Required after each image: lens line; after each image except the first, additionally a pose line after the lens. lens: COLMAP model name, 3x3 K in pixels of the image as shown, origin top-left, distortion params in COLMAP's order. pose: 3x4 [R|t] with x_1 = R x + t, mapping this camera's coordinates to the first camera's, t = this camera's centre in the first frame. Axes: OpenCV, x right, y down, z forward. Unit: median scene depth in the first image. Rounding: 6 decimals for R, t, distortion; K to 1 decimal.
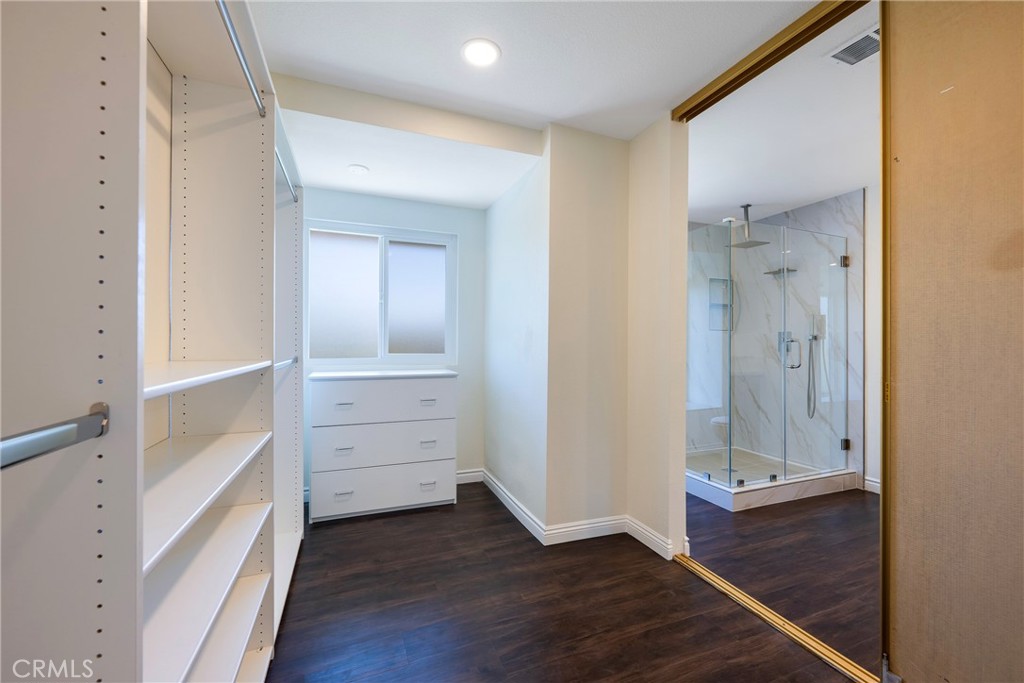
lens RADIAL K [[408.5, 0, 511.9], [0, 408.5, 339.2], [0, 0, 1]] dist [0.000350, -0.000930]
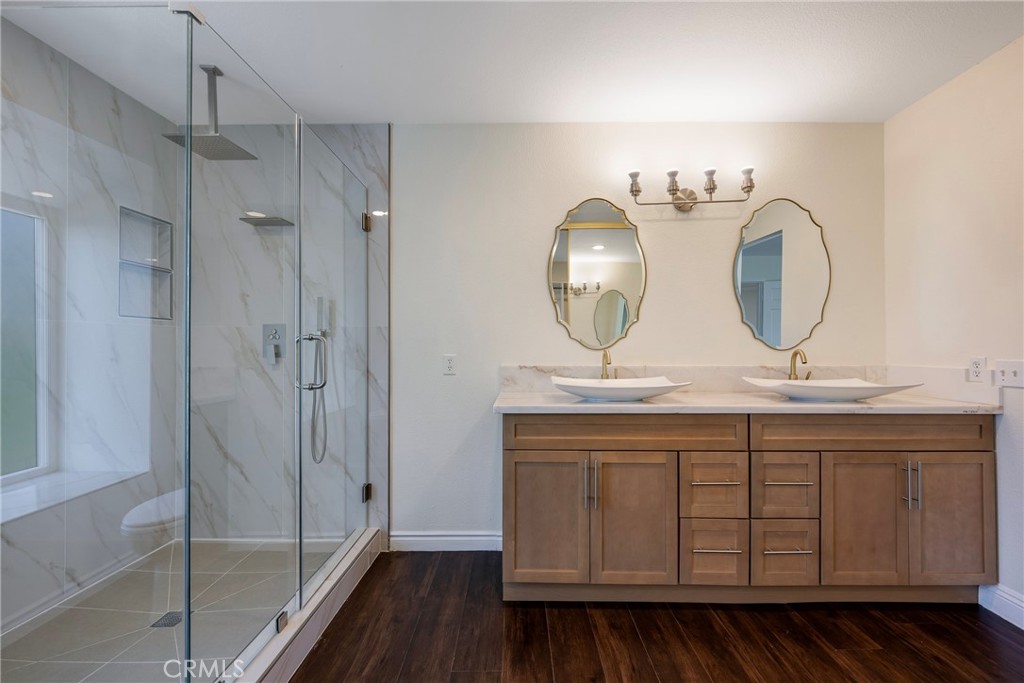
lens RADIAL K [[428.0, 0, 522.4], [0, 428.0, 343.8], [0, 0, 1]] dist [-0.003505, 0.001126]
pose [[0.359353, 0.001629, 0.933200, 0.236483], [-0.005343, 0.999986, 0.000312, 0.009066], [-0.933186, -0.005098, 0.359357, 0.481009]]
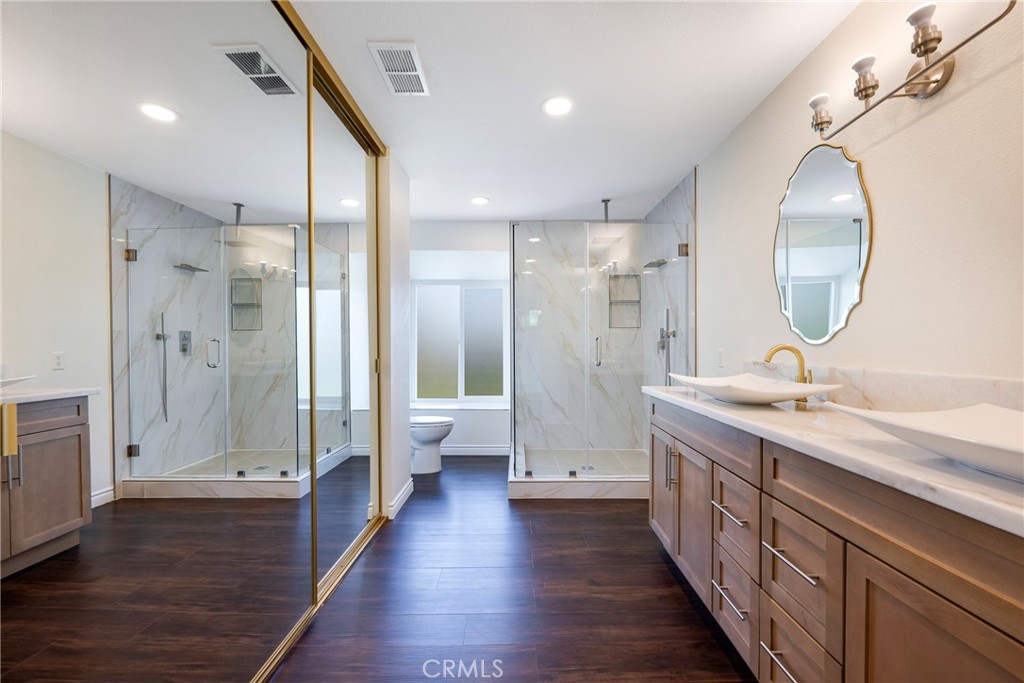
lens RADIAL K [[408.5, 0, 515.0], [0, 408.5, 348.1], [0, 0, 1]] dist [0.000350, -0.000930]
pose [[0.934765, -0.005542, -0.355223, 0.753350], [0.011755, 0.999813, 0.015334, 0.009855], [0.355072, -0.018510, 0.934656, 0.011789]]
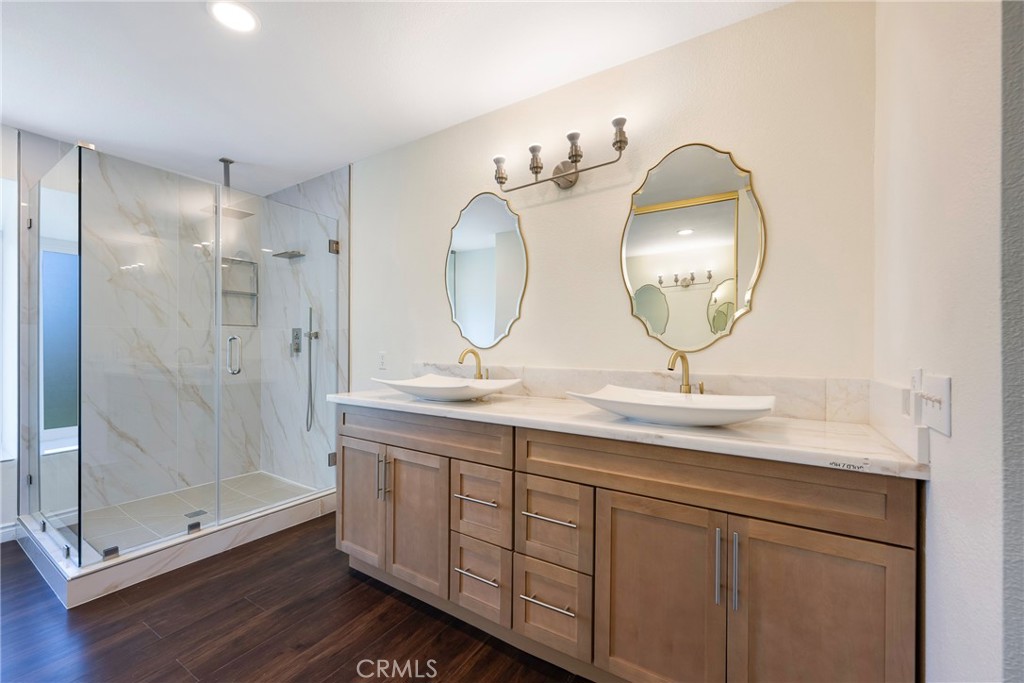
lens RADIAL K [[408.5, 0, 514.5], [0, 408.5, 346.6], [0, 0, 1]] dist [0.000350, -0.000930]
pose [[0.798373, -0.004495, 0.602146, 0.573959], [-0.005002, 0.999888, 0.014096, 0.005784], [-0.602142, -0.014265, 0.798262, 0.075721]]
